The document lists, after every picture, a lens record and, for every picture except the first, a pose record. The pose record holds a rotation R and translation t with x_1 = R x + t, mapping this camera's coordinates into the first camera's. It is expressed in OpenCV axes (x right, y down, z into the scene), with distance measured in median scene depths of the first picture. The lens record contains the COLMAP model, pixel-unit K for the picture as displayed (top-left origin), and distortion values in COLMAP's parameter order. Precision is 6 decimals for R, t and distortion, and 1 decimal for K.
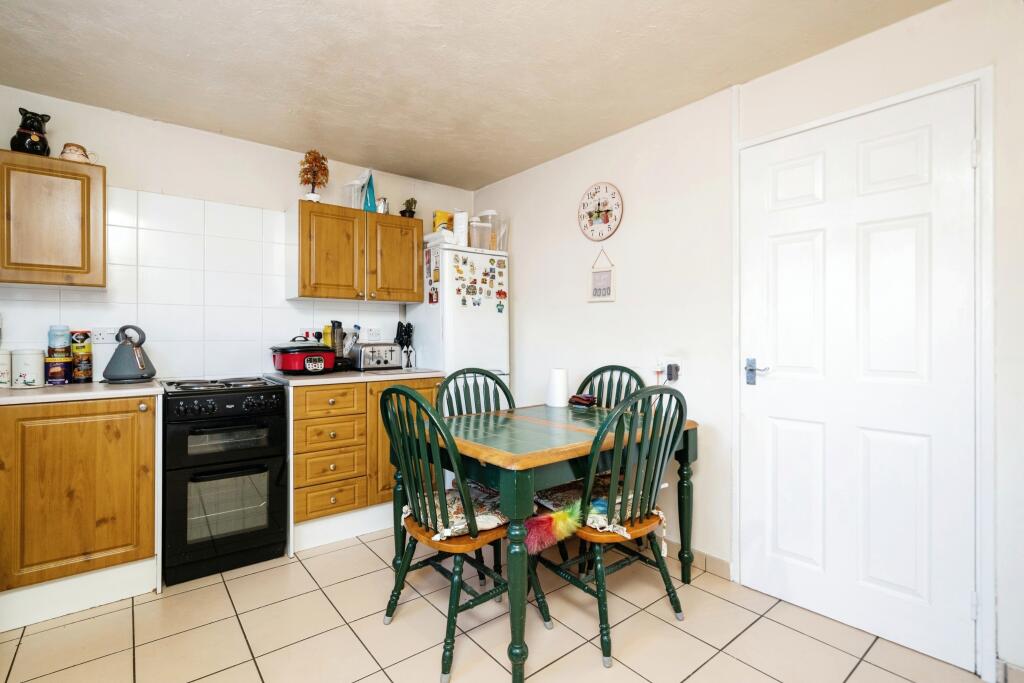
lens RADIAL K [[474.1, 0, 508.5], [0, 474.1, 336.3], [0, 0, 1]] dist [0.000528, 0.000193]
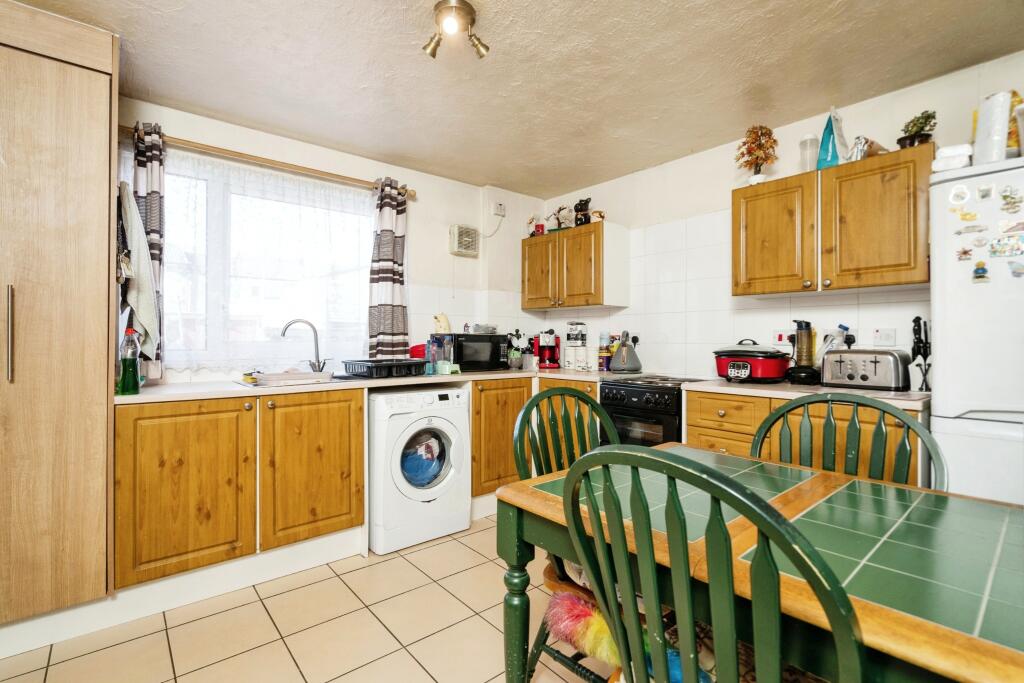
lens RADIAL K [[474.1, 0, 508.5], [0, 474.1, 336.3], [0, 0, 1]] dist [0.000528, 0.000193]
pose [[0.022426, -0.005383, -0.999734, 0.451100], [-0.003375, 0.999979, -0.005460, 0.000530], [0.999743, 0.003497, 0.022407, 0.528566]]
